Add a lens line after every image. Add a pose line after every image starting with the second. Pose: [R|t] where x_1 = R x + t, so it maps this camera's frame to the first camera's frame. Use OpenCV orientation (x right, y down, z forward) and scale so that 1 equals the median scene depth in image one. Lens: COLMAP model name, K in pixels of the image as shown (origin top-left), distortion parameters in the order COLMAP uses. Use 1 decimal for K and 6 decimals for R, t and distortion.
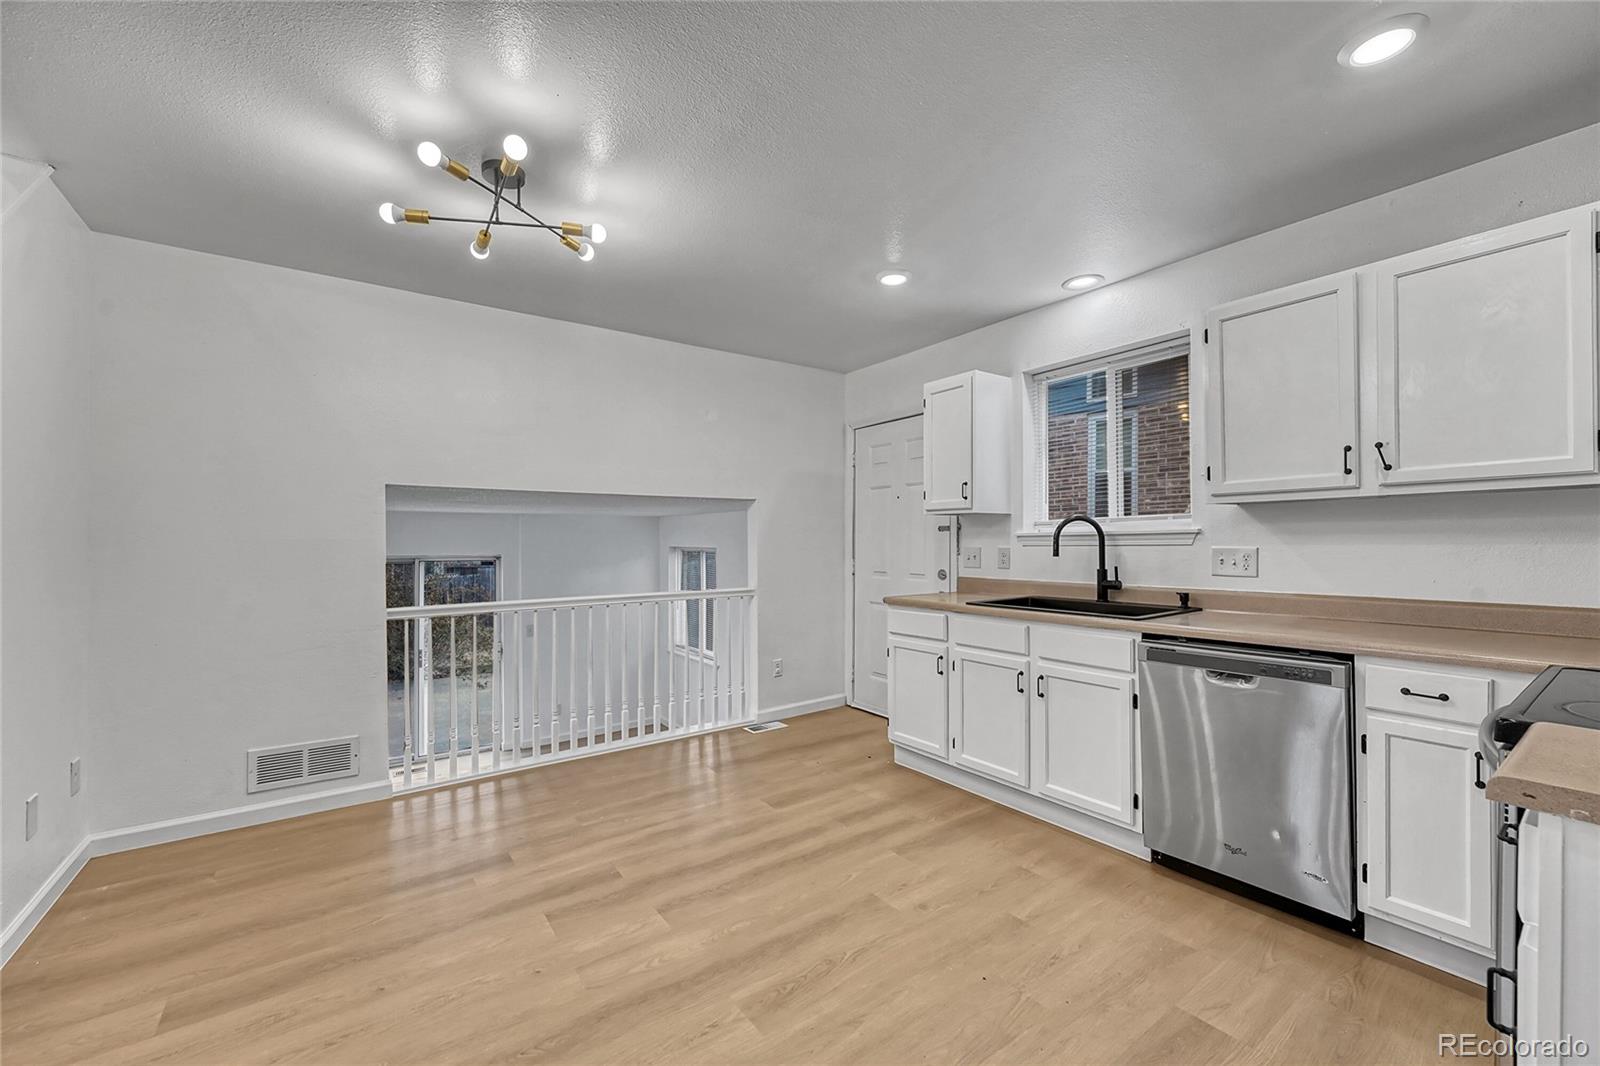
lens RADIAL K [[636.1, 0, 797.9], [0, 636.1, 539.1], [0, 0, 1]] dist [-0.000888, -0.000332]
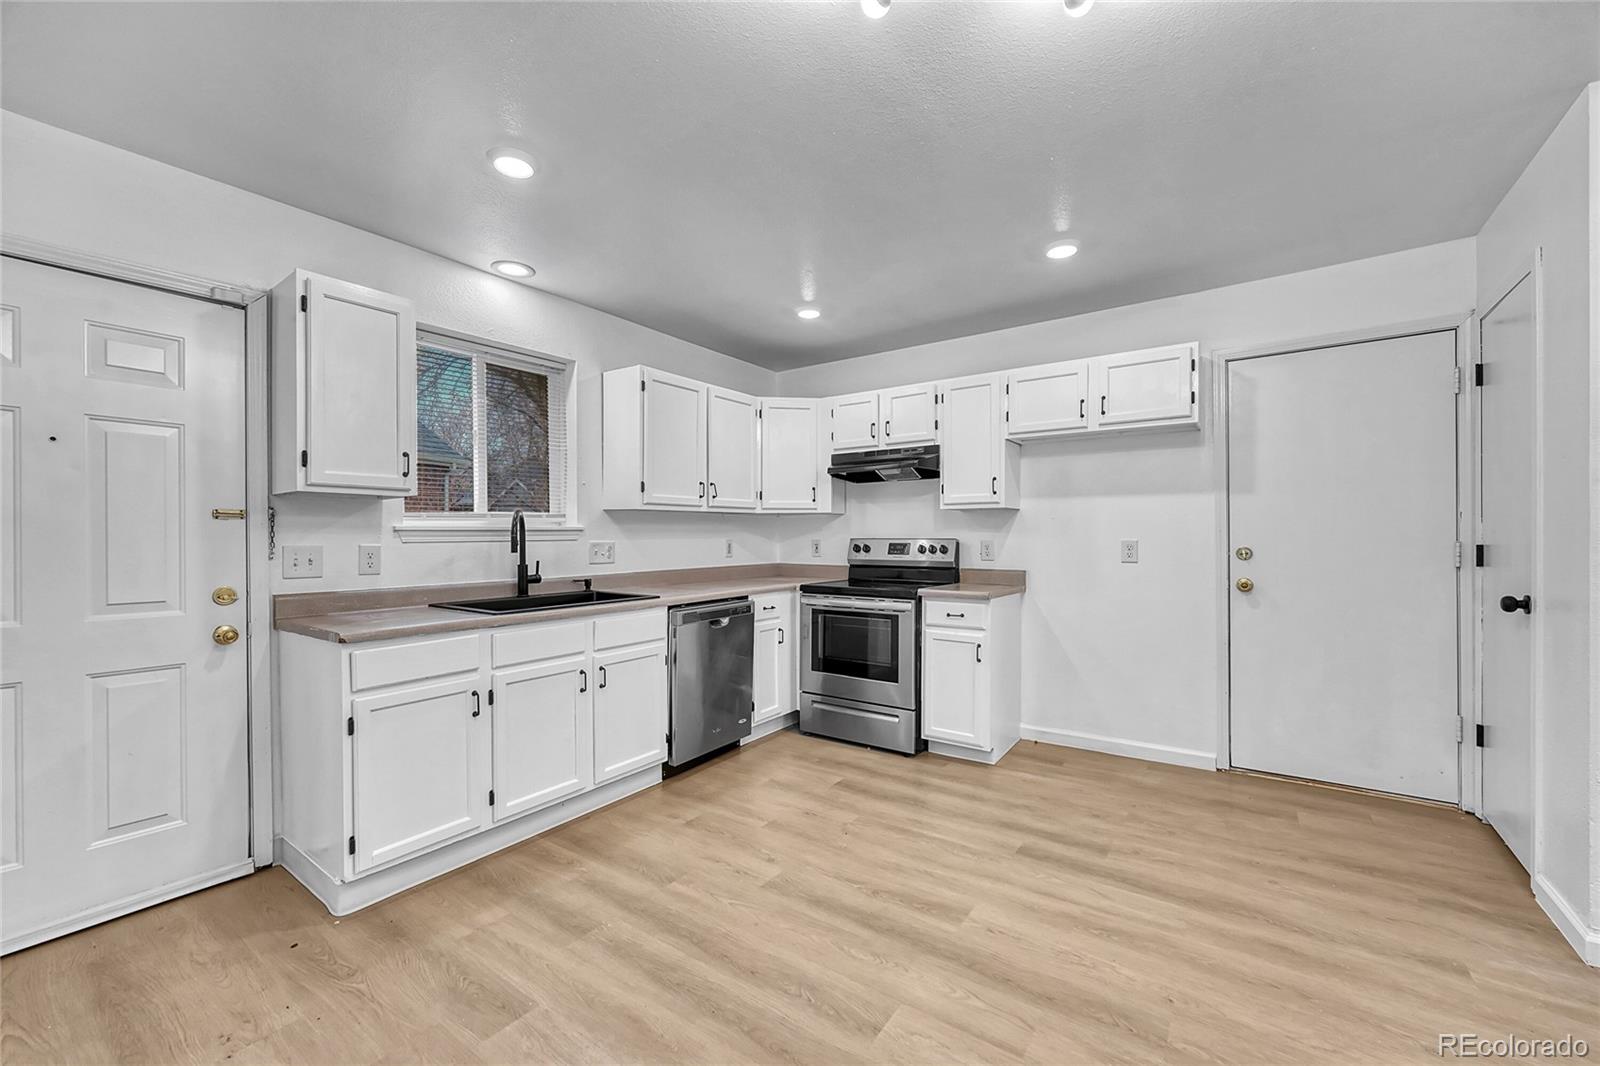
lens RADIAL K [[636.1, 0, 797.9], [0, 636.1, 539.1], [0, 0, 1]] dist [-0.000888, -0.000332]
pose [[-0.320377, 0.003090, 0.947285, -0.680725], [0.002956, 0.999993, -0.002262, 0.011641], [-0.947286, 0.002076, -0.320384, 1.012783]]
